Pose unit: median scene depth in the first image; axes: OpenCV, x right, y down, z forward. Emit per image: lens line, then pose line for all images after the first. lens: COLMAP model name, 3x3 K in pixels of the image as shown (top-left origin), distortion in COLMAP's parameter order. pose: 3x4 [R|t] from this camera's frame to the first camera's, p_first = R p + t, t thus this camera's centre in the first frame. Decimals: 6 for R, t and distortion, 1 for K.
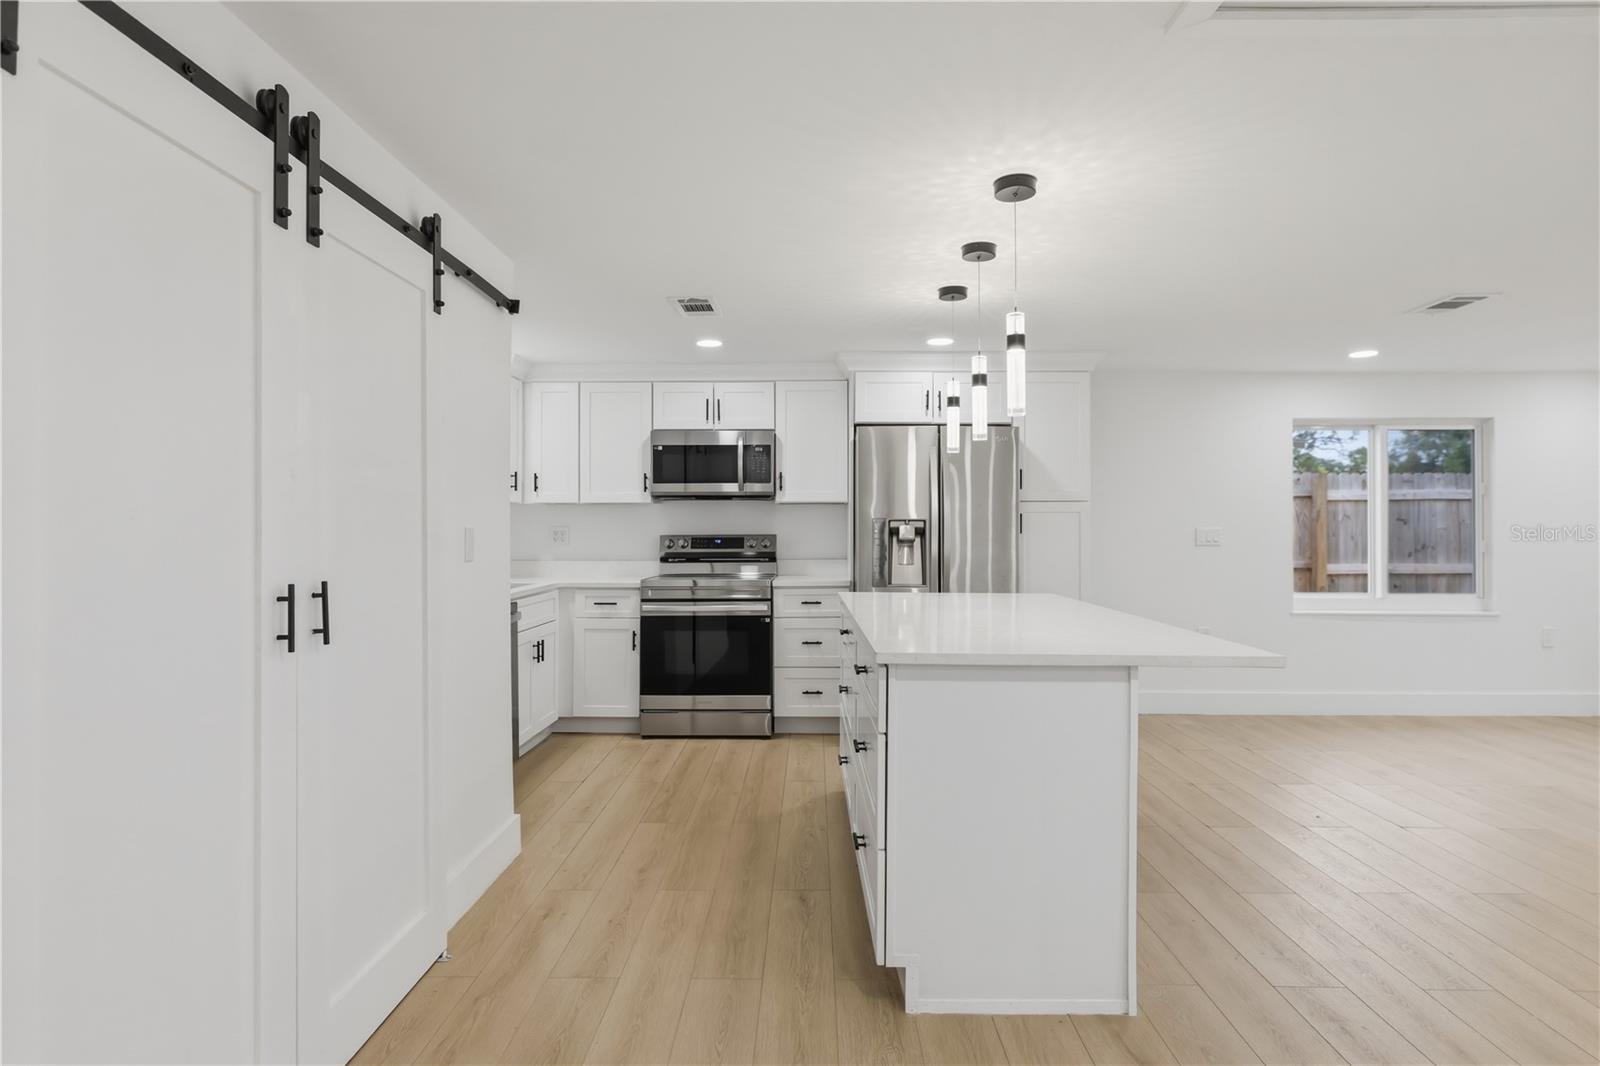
lens RADIAL K [[849.3, 0, 802.8], [0, 849.3, 512.8], [0, 0, 1]] dist [0.002968, -0.000314]
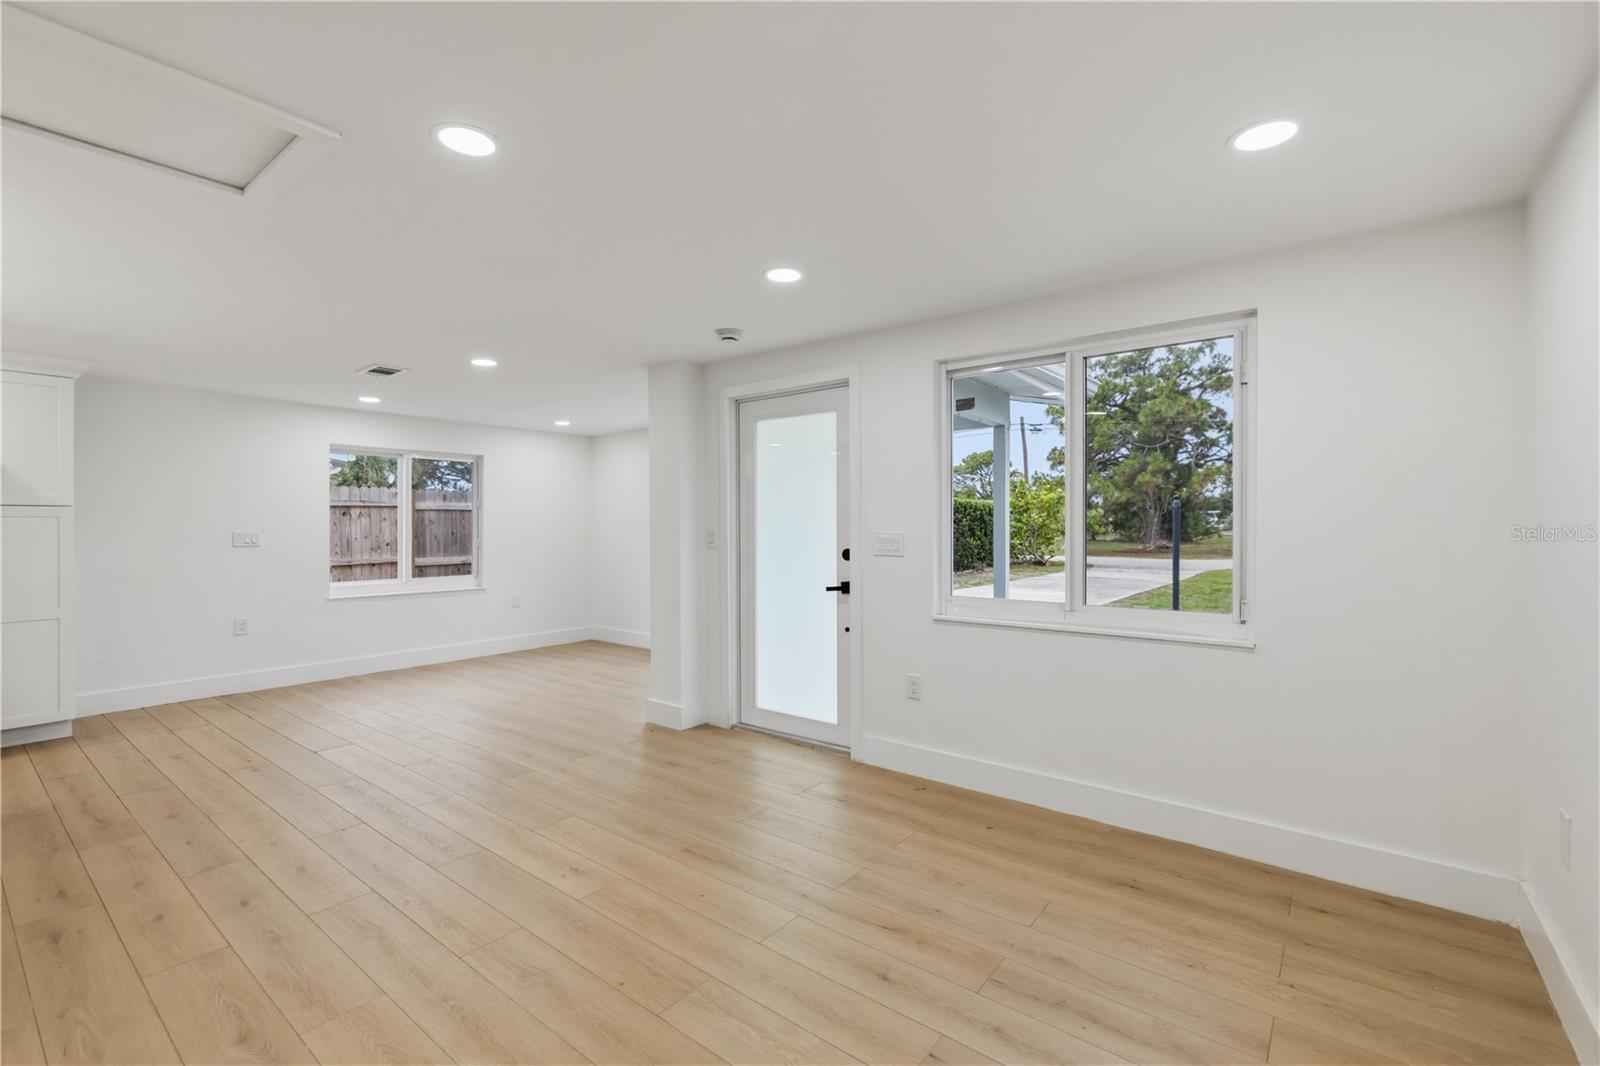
lens RADIAL K [[699.2, 0, 790.1], [0, 699.2, 525.3], [0, 0, 1]] dist [-0.002223, 0.002434]
pose [[0.612803, -0.000388, 0.790235, 0.200305], [-0.007671, 0.999950, 0.006440, -0.002281], [-0.790198, -0.010008, 0.612770, -0.188151]]
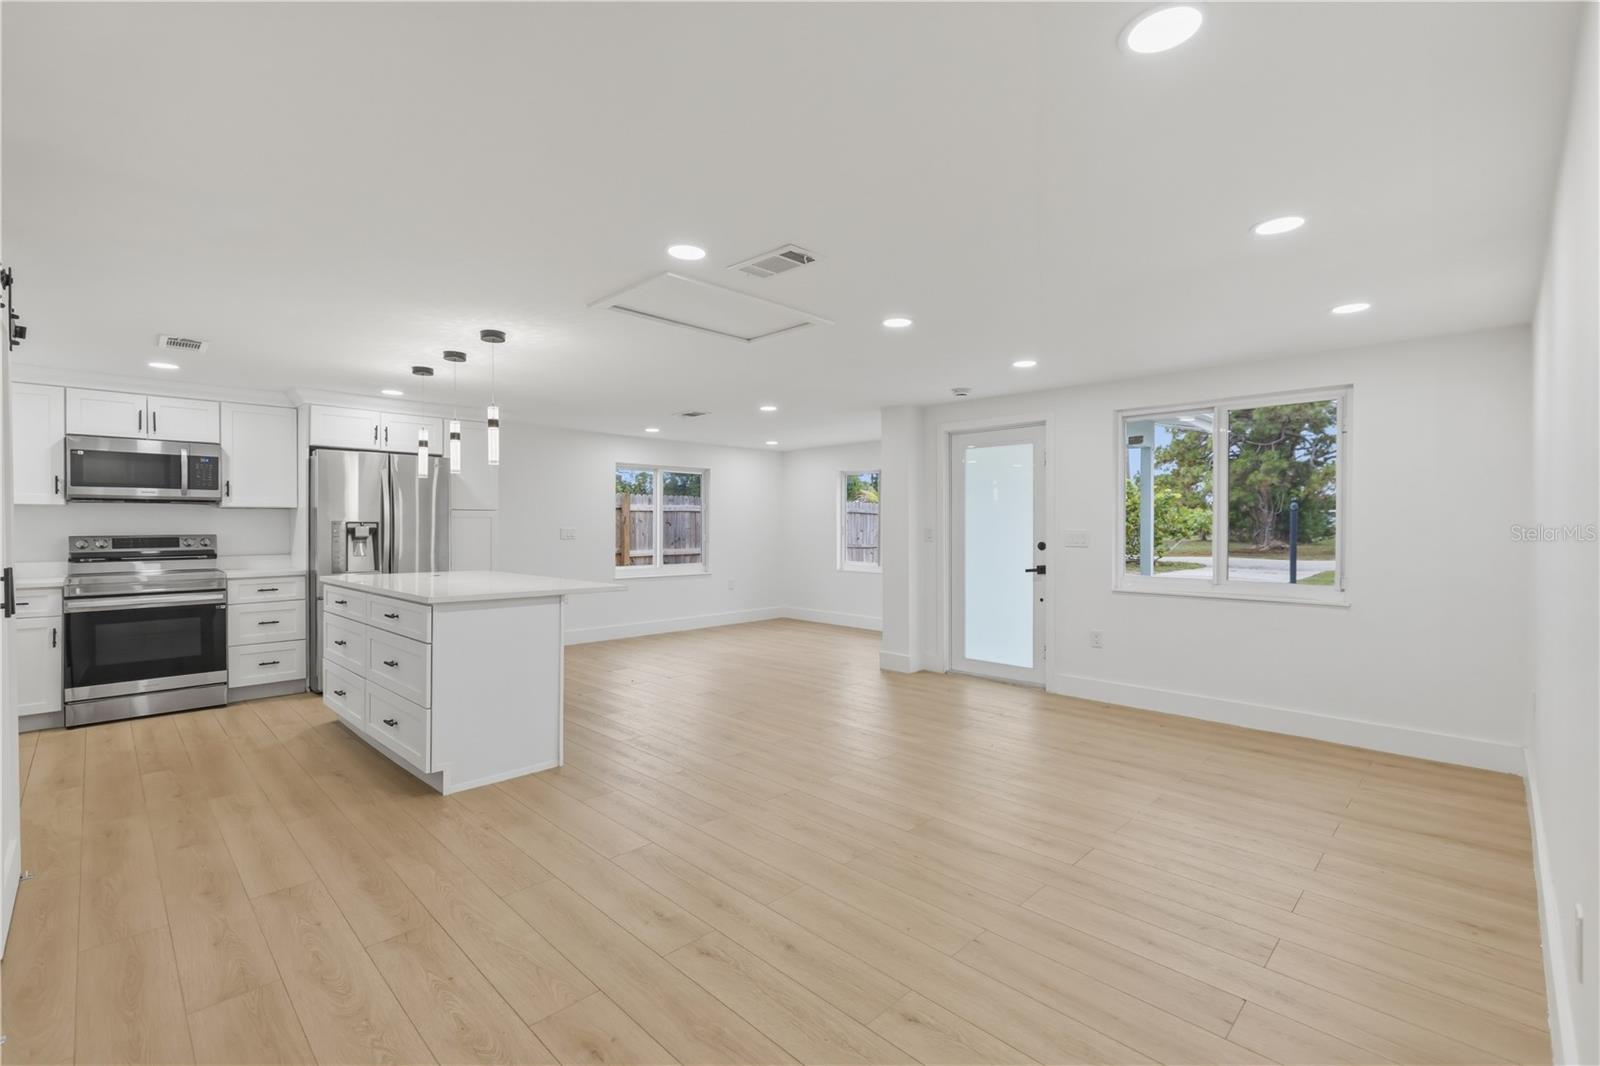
lens RADIAL K [[699.2, 0, 800.7], [0, 699.2, 527.2], [0, 0, 1]] dist [-0.002223, 0.002434]
pose [[0.694481, -0.001507, 0.719510, -0.179185], [-0.009815, 0.999885, 0.011569, -0.003447], [-0.719444, -0.015097, 0.694386, -0.244039]]
